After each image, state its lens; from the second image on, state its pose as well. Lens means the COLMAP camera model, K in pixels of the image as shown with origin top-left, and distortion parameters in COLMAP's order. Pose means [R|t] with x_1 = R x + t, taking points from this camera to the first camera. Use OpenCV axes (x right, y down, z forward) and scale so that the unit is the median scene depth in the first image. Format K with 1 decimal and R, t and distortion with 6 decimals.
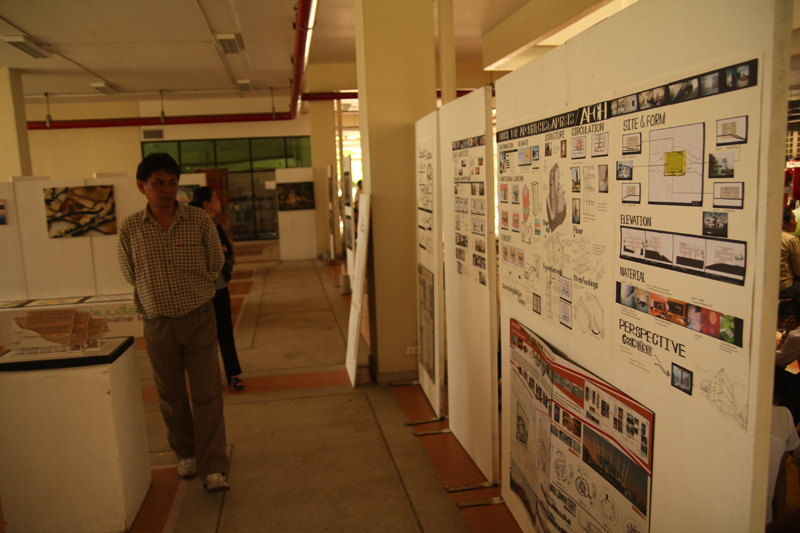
lens RADIAL K [[620.4, 0, 399.6], [0, 620.4, 268.5], [0, 0, 1]] dist [-0.042769, 0.001250]
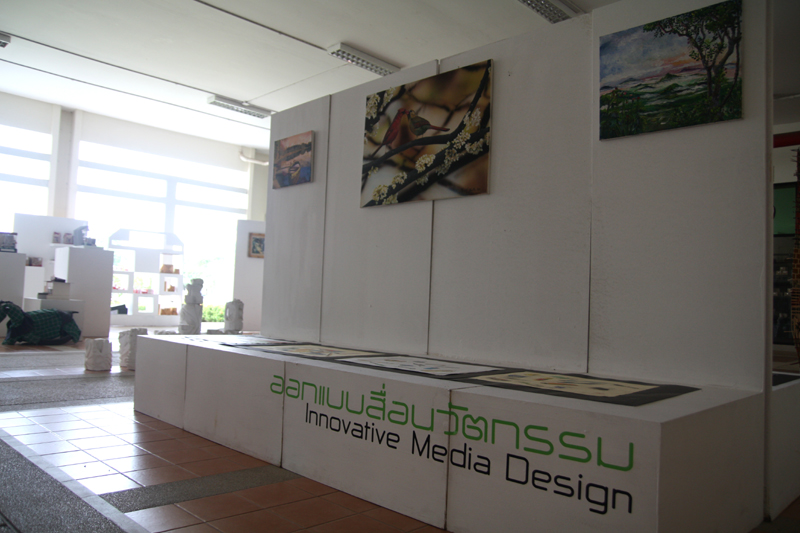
lens RADIAL K [[620.4, 0, 400.9], [0, 620.4, 266.8], [0, 0, 1]] dist [-0.042769, 0.001250]
pose [[0.572135, 0.010816, -0.820088, -0.212514], [-0.167068, 0.980485, -0.103624, 0.034641], [0.802963, 0.196297, 0.562777, 0.842611]]
